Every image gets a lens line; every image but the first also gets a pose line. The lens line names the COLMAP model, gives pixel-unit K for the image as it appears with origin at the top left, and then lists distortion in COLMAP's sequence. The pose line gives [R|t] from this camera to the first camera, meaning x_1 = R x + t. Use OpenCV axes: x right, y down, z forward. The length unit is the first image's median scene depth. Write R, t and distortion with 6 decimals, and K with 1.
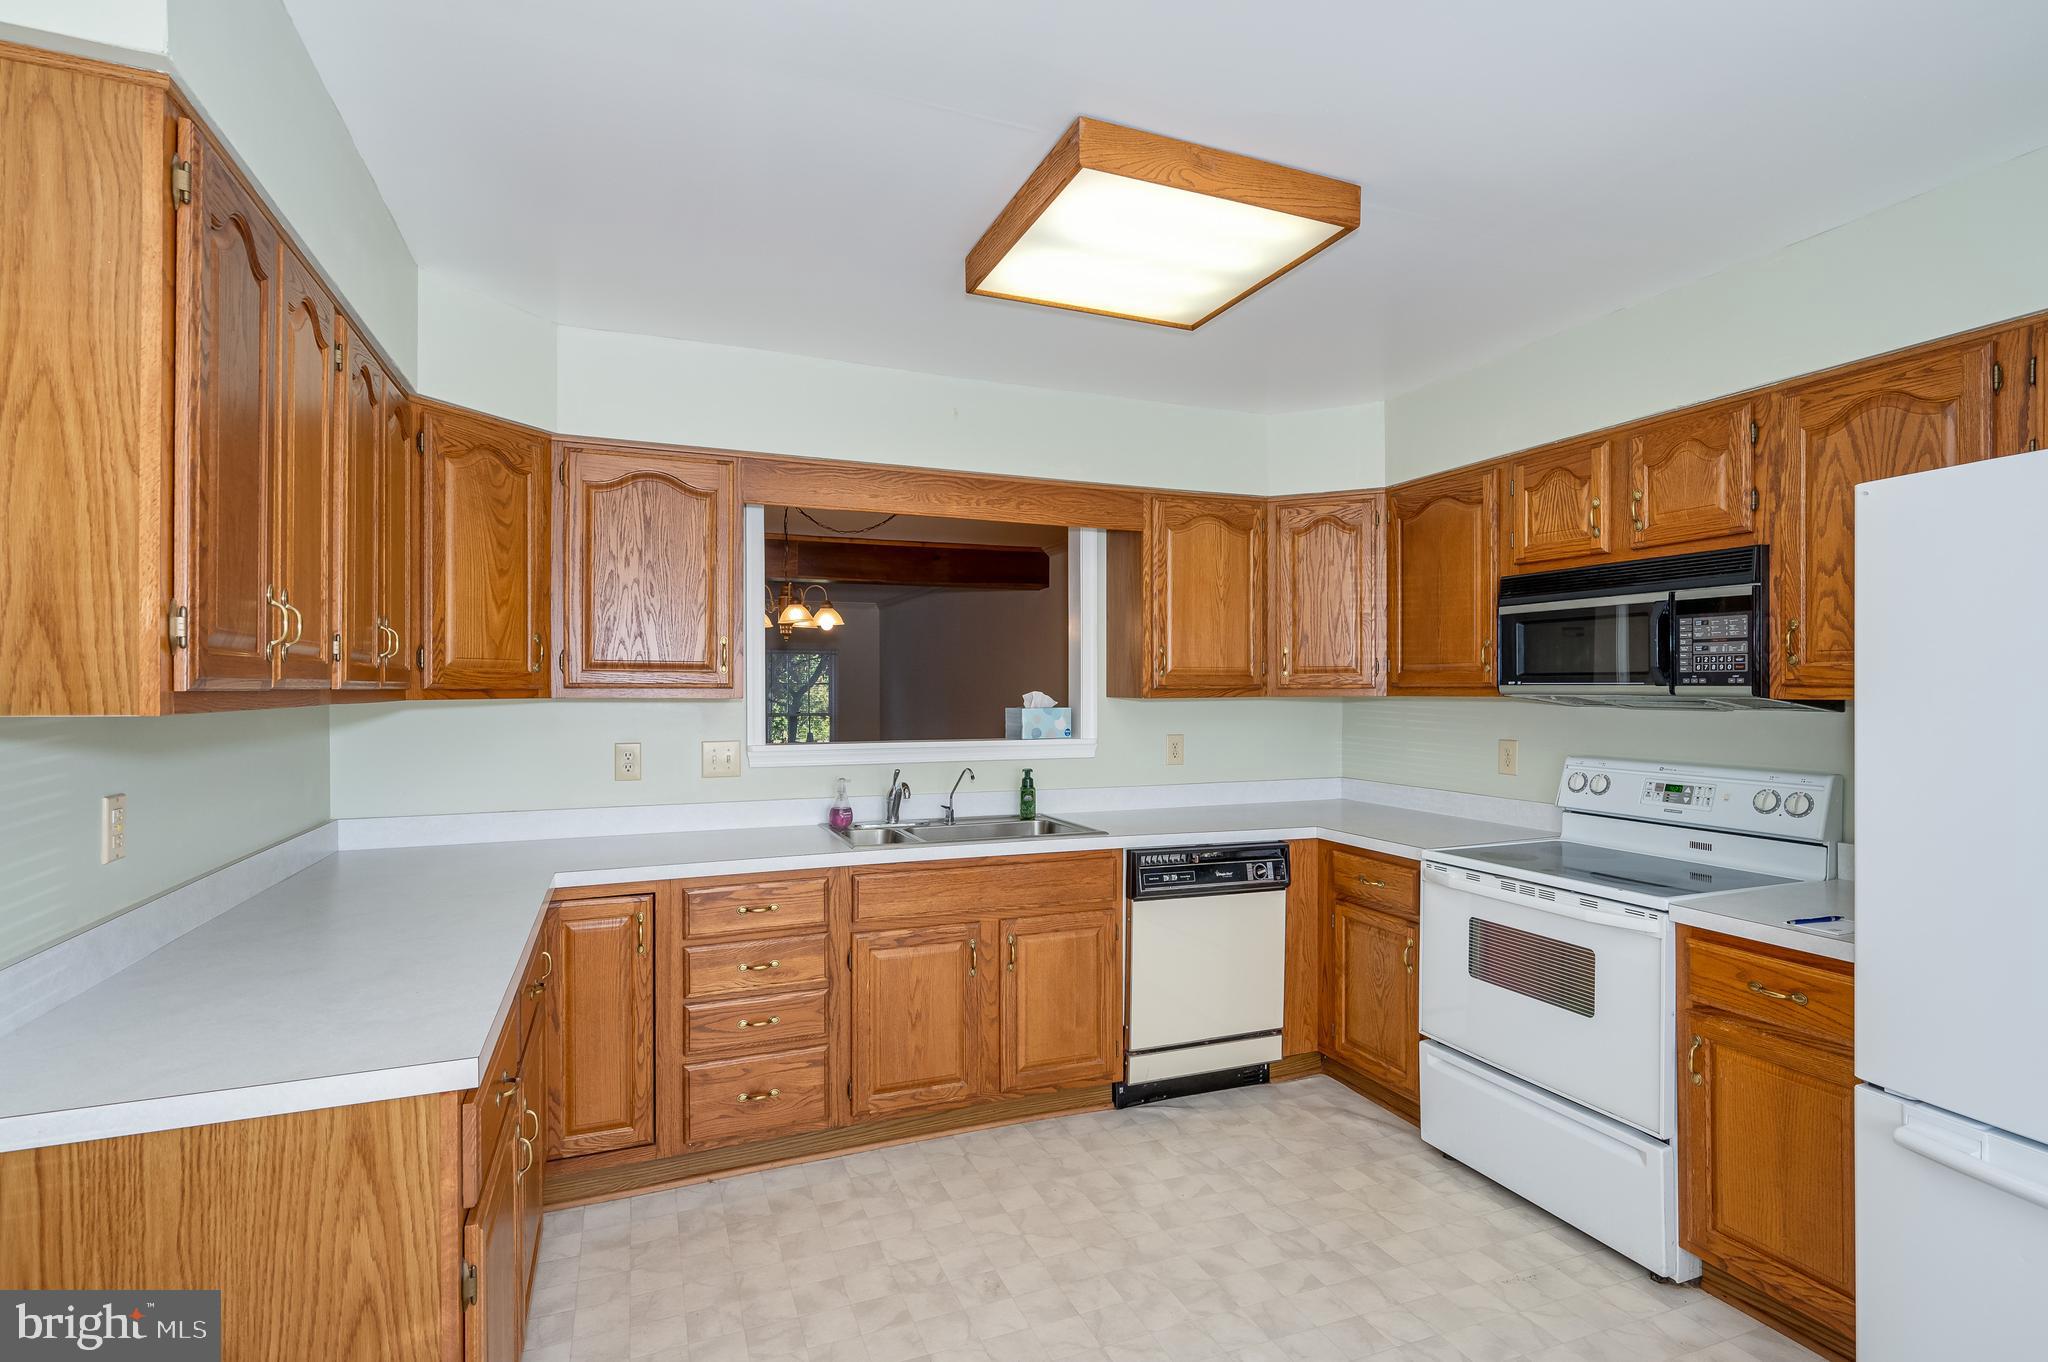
lens RADIAL K [[979.6, 0, 1053.0], [0, 979.6, 688.7], [0, 0, 1]] dist [-0.001607, -0.000455]
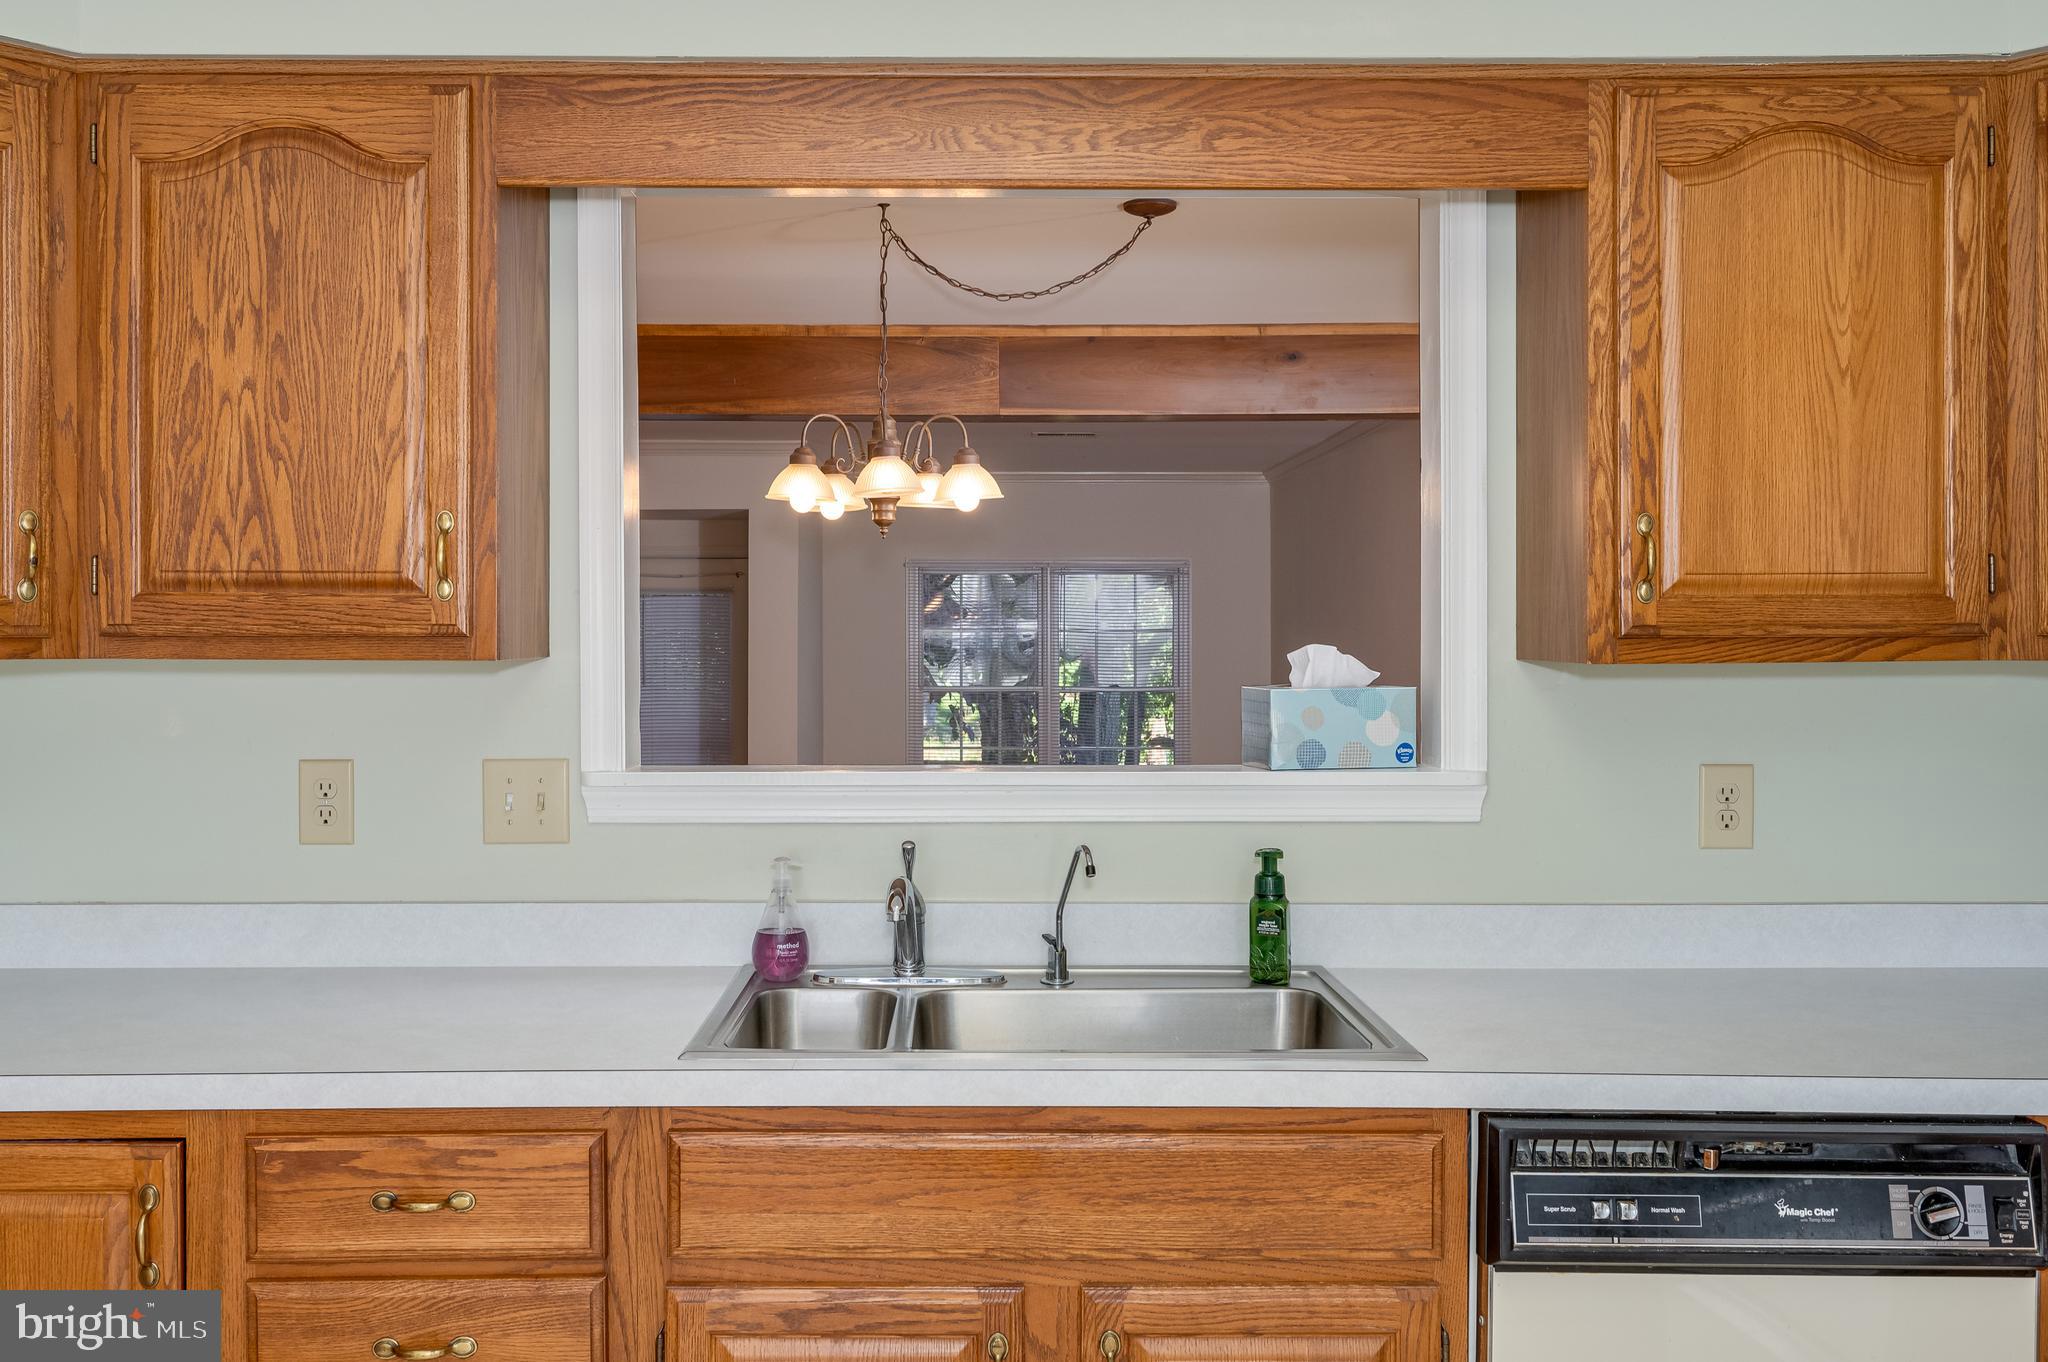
lens RADIAL K [[1760.4, 0, 1021.5], [0, 1760.4, 641.0], [0, 0, 1]] dist [-0.004209, 0.004875]
pose [[0.926929, -0.000405, -0.375236, 0.147920], [0.000587, 1.000000, 0.000372, 0.001448], [0.375235, -0.000565, 0.926929, 0.357384]]
